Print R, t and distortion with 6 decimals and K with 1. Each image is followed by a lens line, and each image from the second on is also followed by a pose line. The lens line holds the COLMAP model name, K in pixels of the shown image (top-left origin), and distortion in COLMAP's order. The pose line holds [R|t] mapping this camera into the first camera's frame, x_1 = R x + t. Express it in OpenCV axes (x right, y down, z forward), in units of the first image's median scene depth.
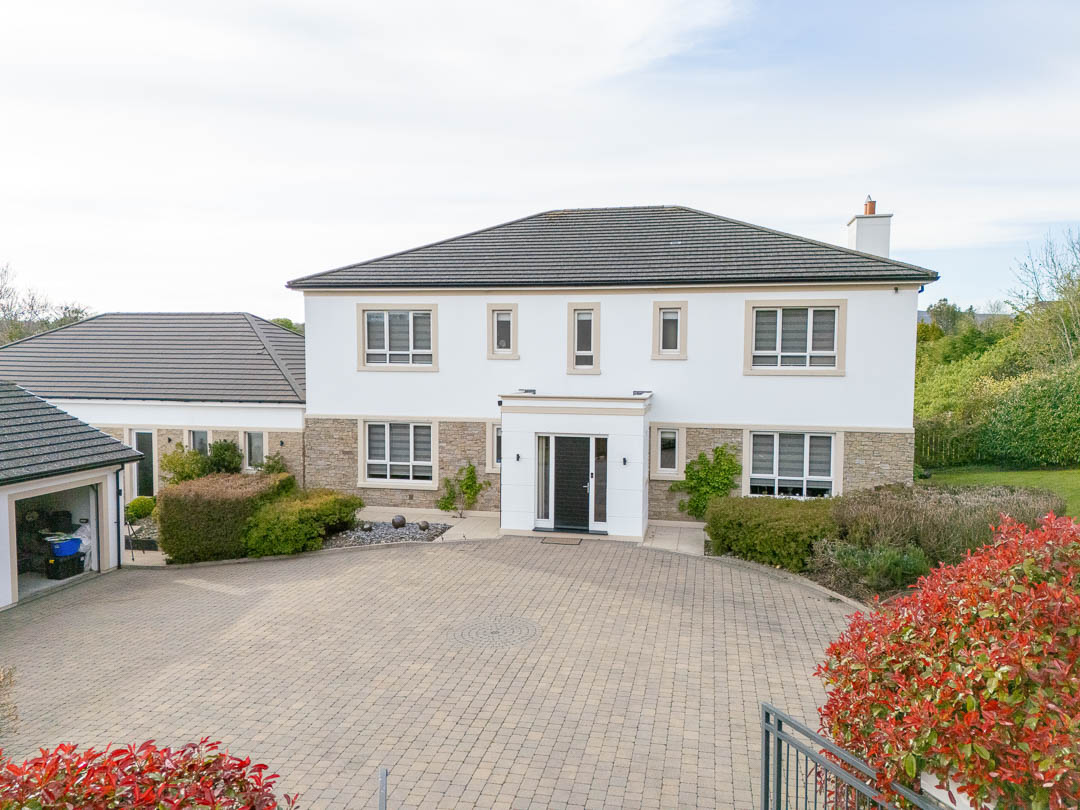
lens RADIAL K [[786.9, 0, 539.7], [0, 786.9, 408.8], [0, 0, 1]] dist [0.099862, -0.108232]
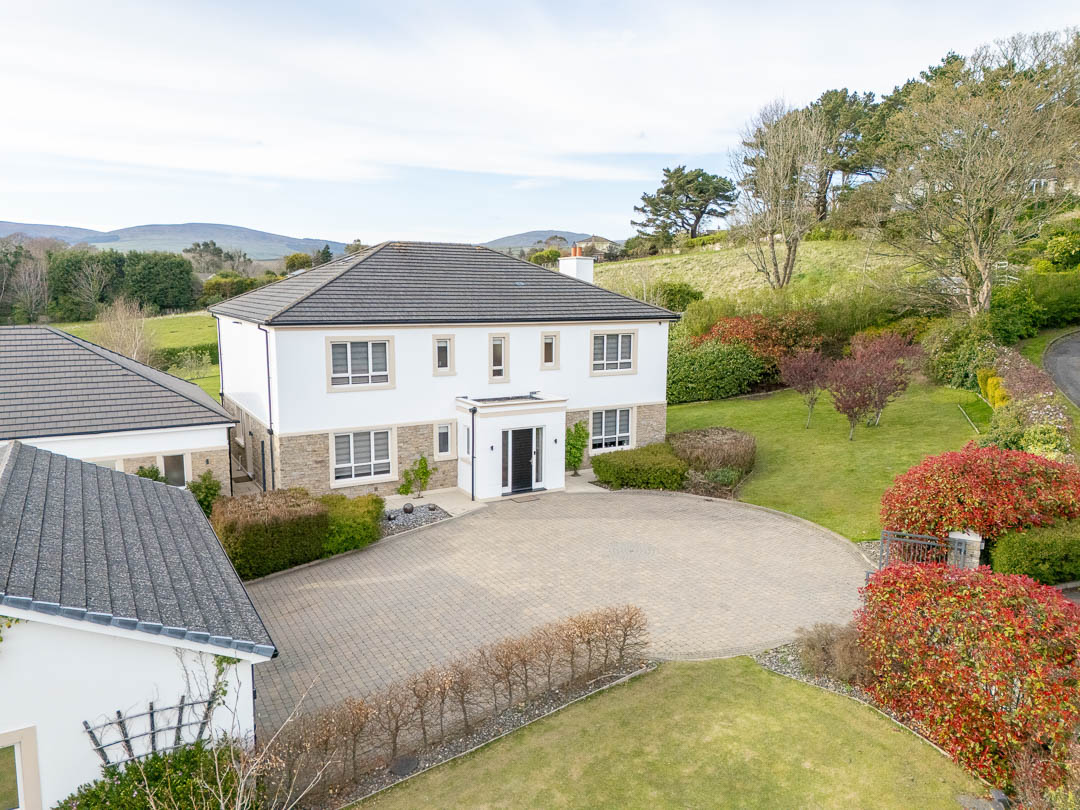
lens RADIAL K [[786.9, 0, 539.7], [0, 786.9, 408.8], [0, 0, 1]] dist [0.099862, -0.108232]
pose [[0.742078, -0.105750, 0.661920, -0.855102], [0.043927, 0.993026, 0.109402, -0.153040], [-0.668873, -0.052109, 0.741548, -0.109594]]
